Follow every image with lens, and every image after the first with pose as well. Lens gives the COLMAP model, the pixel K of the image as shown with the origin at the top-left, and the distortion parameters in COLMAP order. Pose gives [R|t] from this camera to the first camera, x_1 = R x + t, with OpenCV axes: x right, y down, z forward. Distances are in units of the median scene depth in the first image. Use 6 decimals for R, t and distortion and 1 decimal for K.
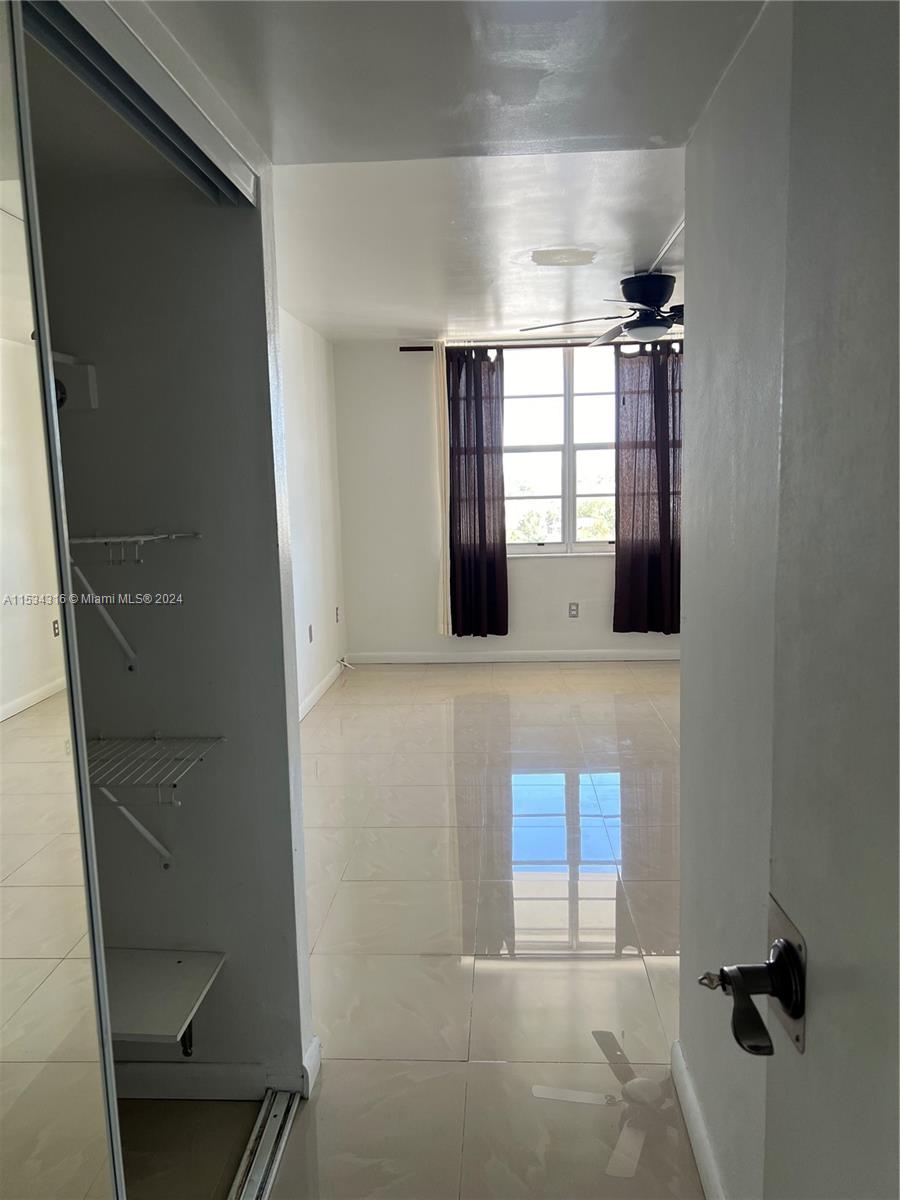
lens RADIAL K [[901.9, 0, 443.0], [0, 901.9, 605.6], [0, 0, 1]] dist [0.057474, -0.029723]
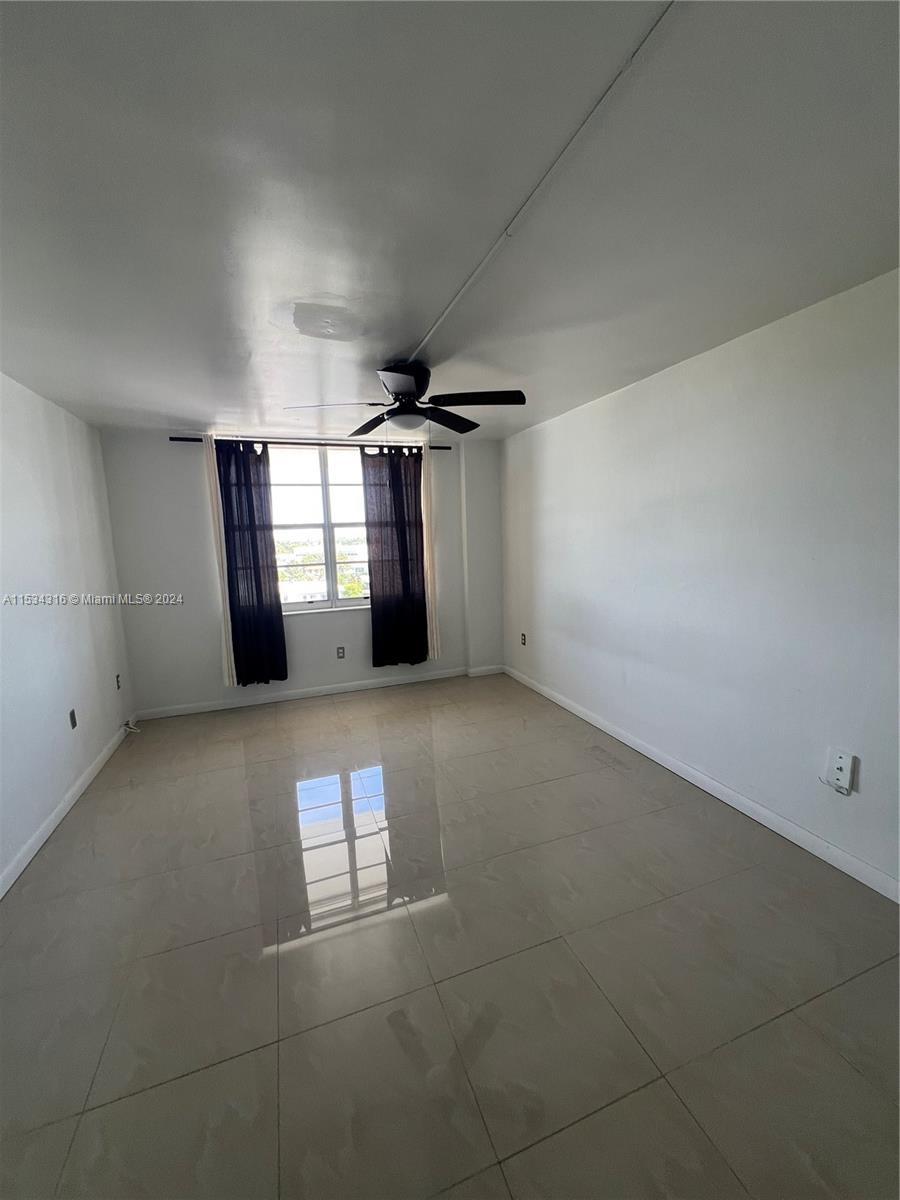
lens RADIAL K [[478.7, 0, 451.4], [0, 478.7, 601.0], [0, 0, 1]] dist [-0.003536, 0.001172]
pose [[0.912668, -0.061230, 0.404088, 0.020035], [0.068453, 0.997648, -0.003438, -0.057580], [-0.402928, 0.030799, 0.914713, 0.332109]]
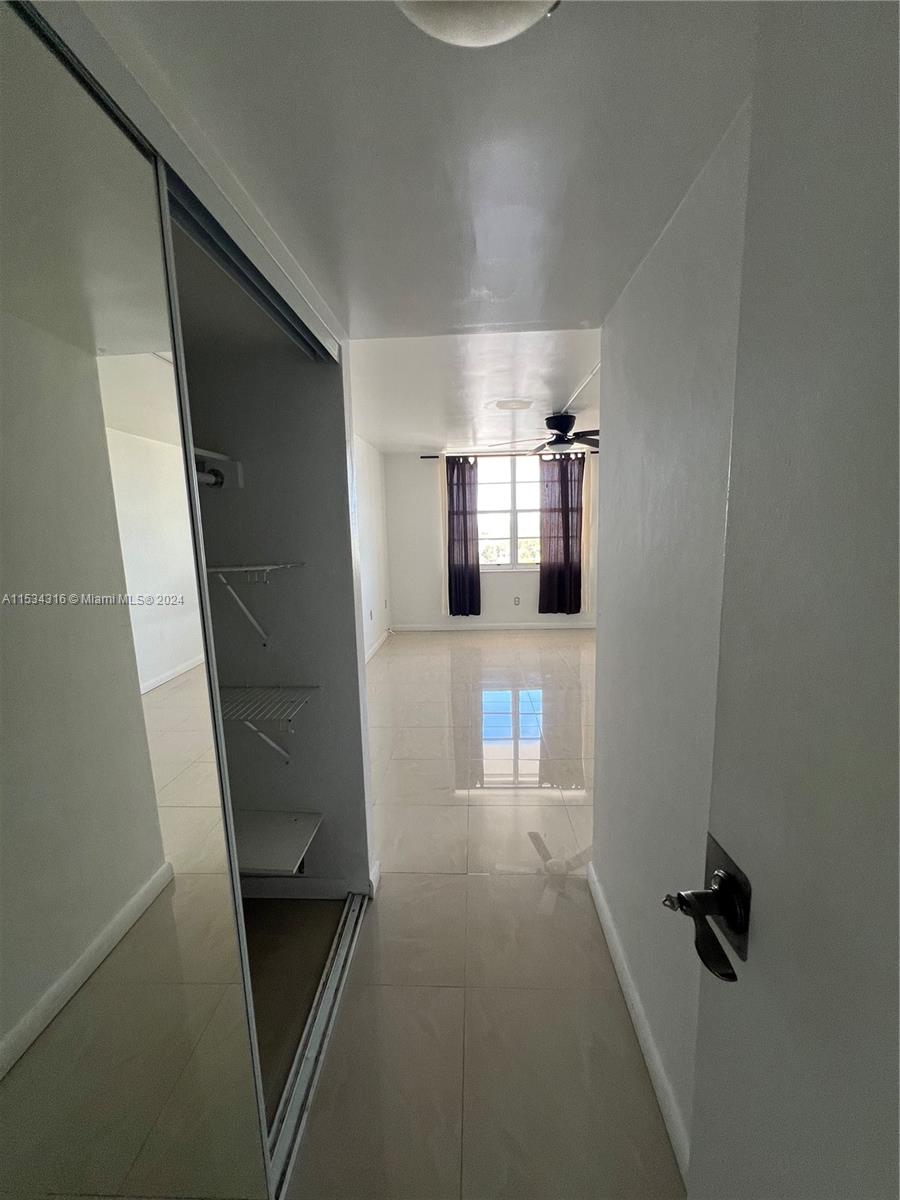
lens RADIAL K [[478.7, 0, 444.3], [0, 478.7, 598.9], [0, 0, 1]] dist [-0.003536, 0.001172]
pose [[0.999973, -0.002439, 0.006999, -0.007278], [0.002388, 0.999971, 0.007235, -0.007009], [-0.007017, -0.007218, 0.999949, 0.042512]]
